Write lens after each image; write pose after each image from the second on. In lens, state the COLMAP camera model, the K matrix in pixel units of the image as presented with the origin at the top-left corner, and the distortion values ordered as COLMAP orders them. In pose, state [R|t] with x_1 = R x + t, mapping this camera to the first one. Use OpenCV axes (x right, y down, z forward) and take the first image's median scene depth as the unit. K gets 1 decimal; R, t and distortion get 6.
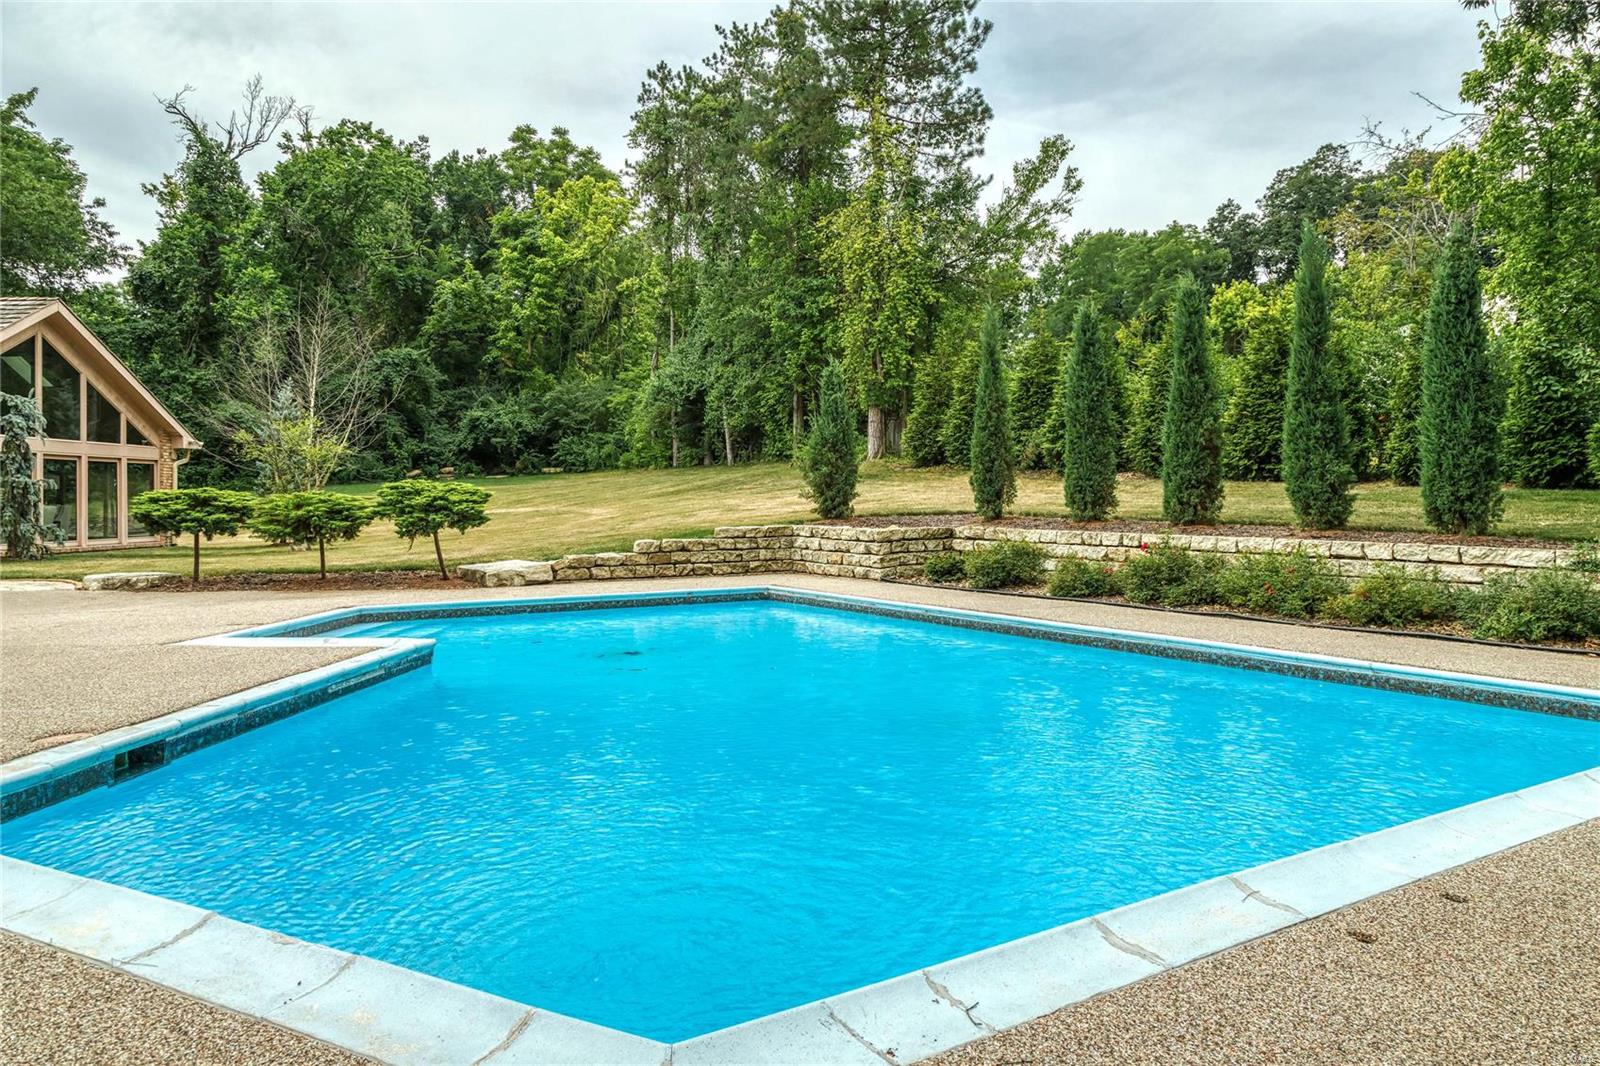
lens RADIAL K [[1101.0, 0, 805.6], [0, 1101.0, 505.1], [0, 0, 1]] dist [-0.002480, 0.017667]
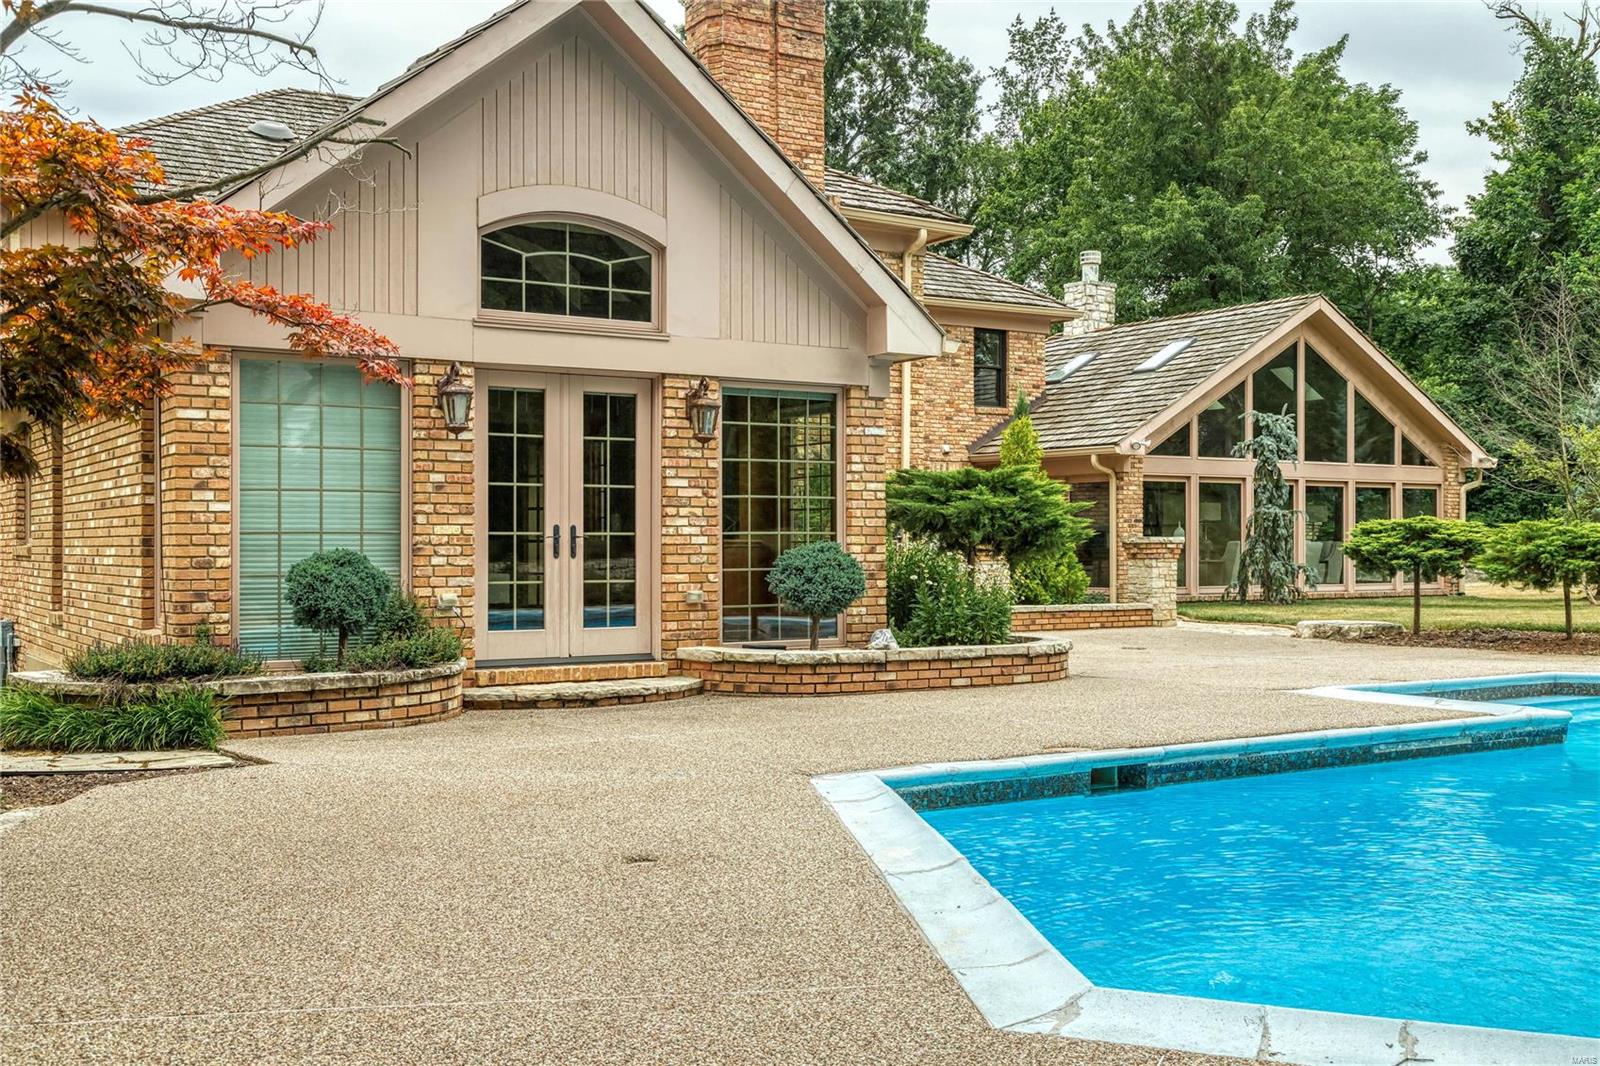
lens RADIAL K [[1620.6, 0, 828.7], [0, 1620.6, 537.8], [0, 0, 1]] dist [0.018444, 0.029844]
pose [[0.581508, -0.000816, -0.813540, 0.097554], [-0.004686, 0.999980, -0.004352, 0.004309], [0.813527, 0.006343, 0.581492, -0.016063]]
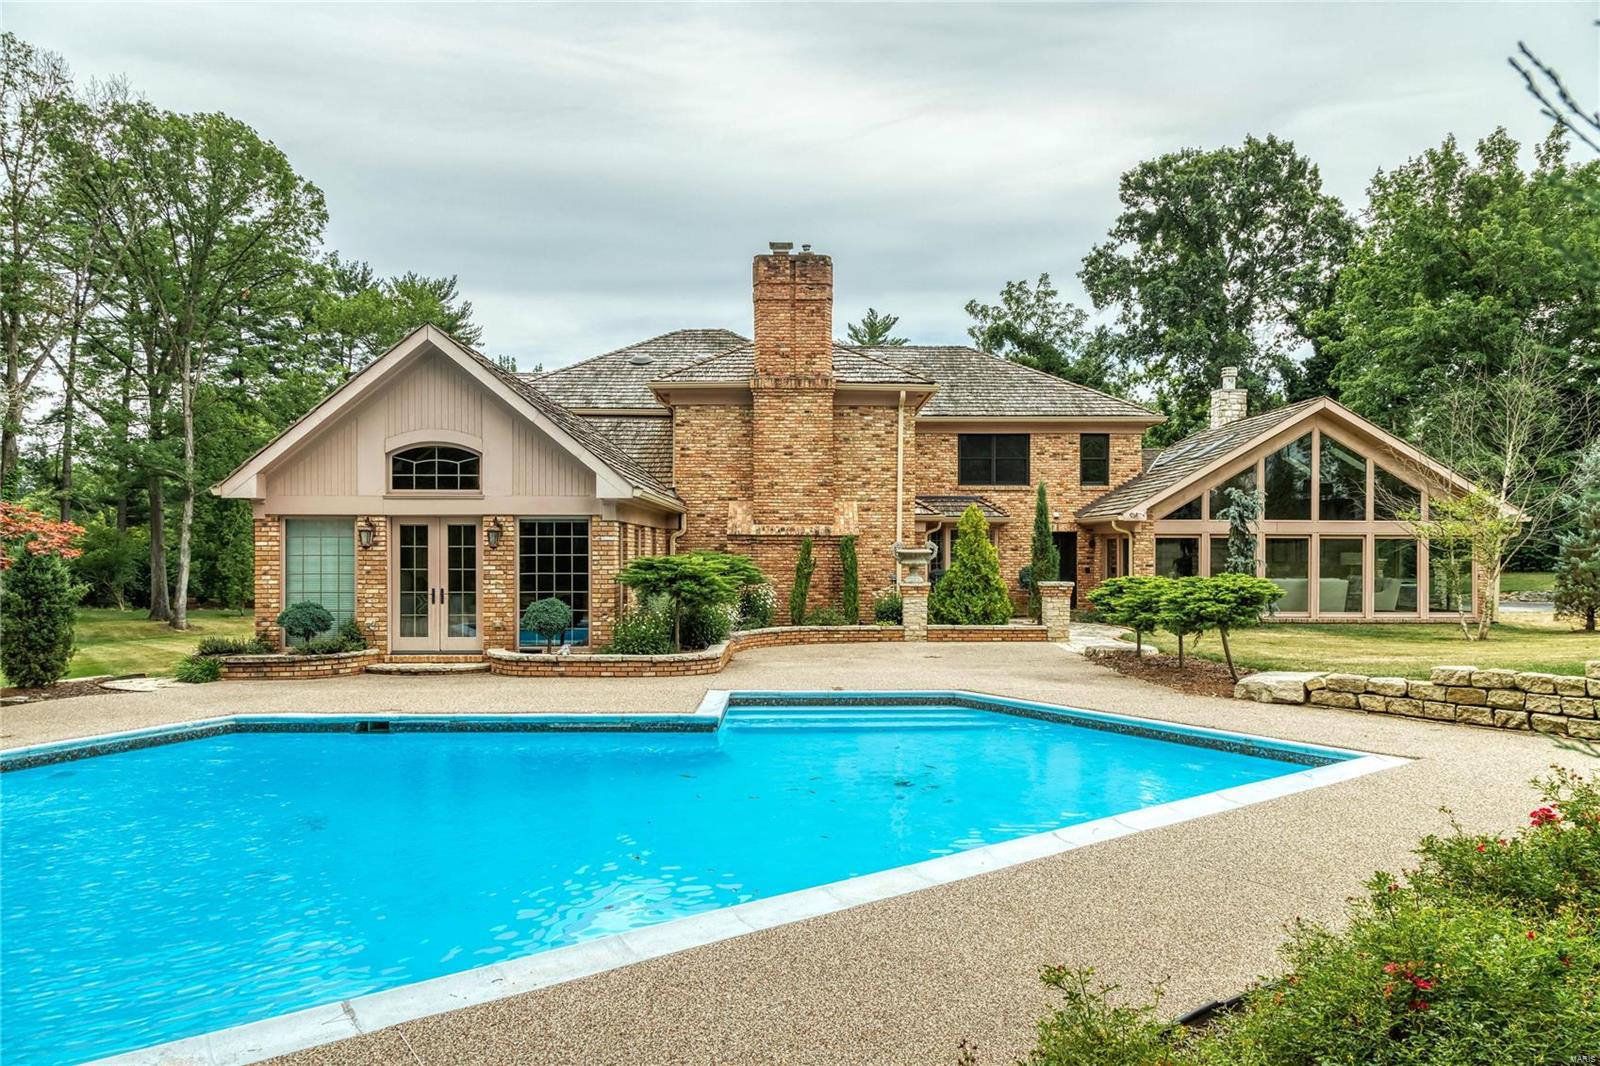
lens RADIAL K [[1080.8, 0, 837.8], [0, 1080.8, 554.7], [0, 0, 1]] dist [-0.003741, 0.002772]
pose [[0.074308, 0.009223, -0.997193, 0.345200], [-0.006959, 0.999938, 0.008730, -0.028761], [0.997211, 0.006291, 0.074368, 0.385231]]
